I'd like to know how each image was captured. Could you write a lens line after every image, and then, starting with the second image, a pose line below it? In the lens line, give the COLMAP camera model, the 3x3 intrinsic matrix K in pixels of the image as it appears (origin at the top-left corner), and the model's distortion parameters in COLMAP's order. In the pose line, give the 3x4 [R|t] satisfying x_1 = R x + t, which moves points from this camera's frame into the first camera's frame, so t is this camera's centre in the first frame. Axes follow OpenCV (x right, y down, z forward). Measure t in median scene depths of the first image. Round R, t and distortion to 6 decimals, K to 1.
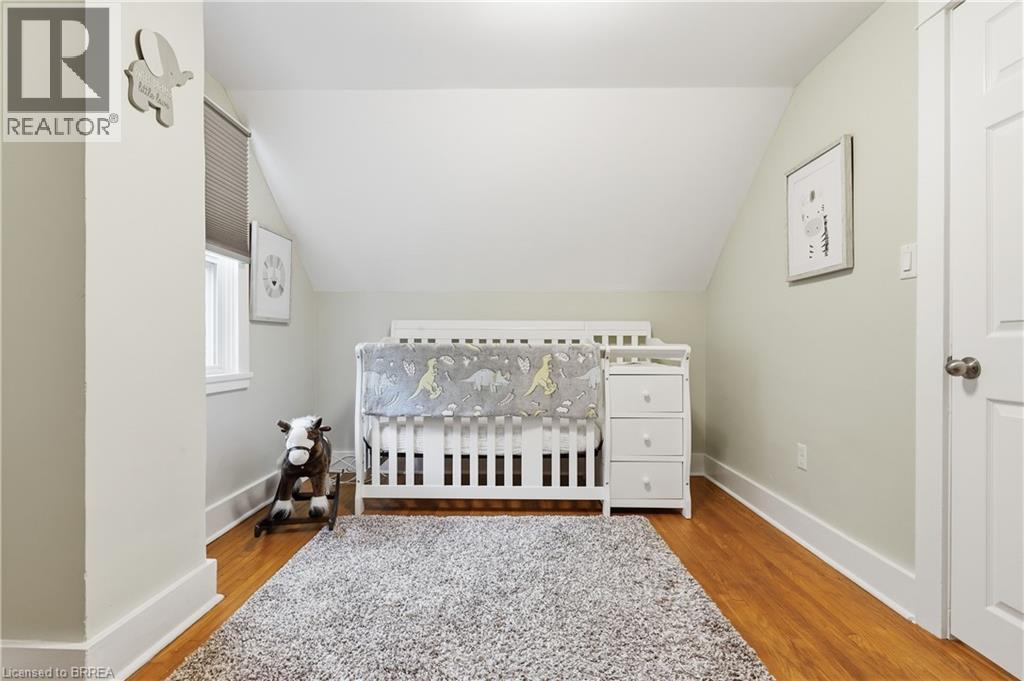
lens RADIAL K [[475.0, 0, 510.9], [0, 475.0, 345.8], [0, 0, 1]] dist [-0.001317, -0.000156]
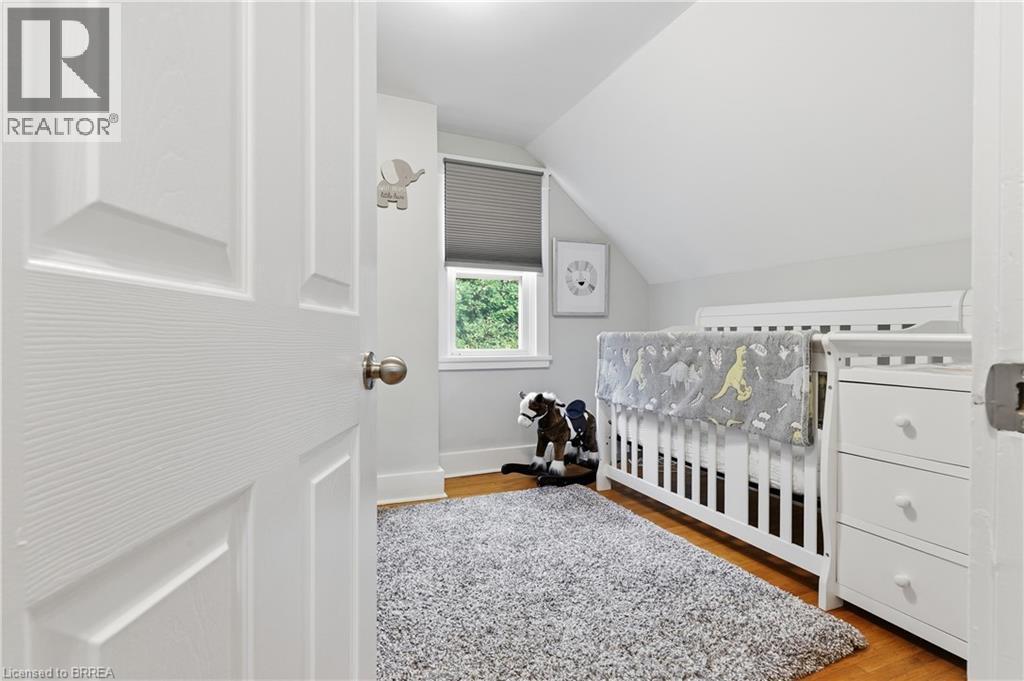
lens RADIAL K [[484.2, 0, 512.0], [0, 484.2, 340.5], [0, 0, 1]] dist [0.001727, -0.000128]
pose [[0.411363, 0.007939, -0.911437, 0.609015], [0.000810, 0.999958, 0.009075, 0.002361], [0.911471, -0.004471, 0.411339, 0.359370]]
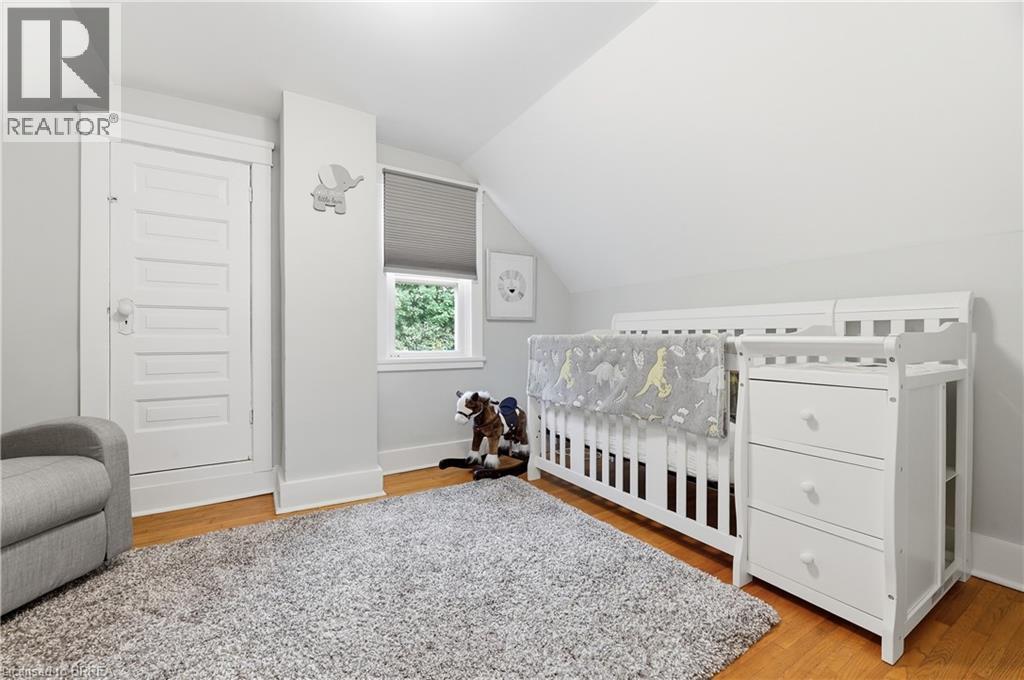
lens RADIAL K [[415.7, 0, 509.0], [0, 415.7, 340.0], [0, 0, 1]] dist [-0.002341, -0.000217]
pose [[0.543319, 0.002292, -0.839523, 0.524393], [0.001148, 0.999993, 0.003473, 0.002337], [0.839525, -0.002850, 0.543313, 0.389179]]
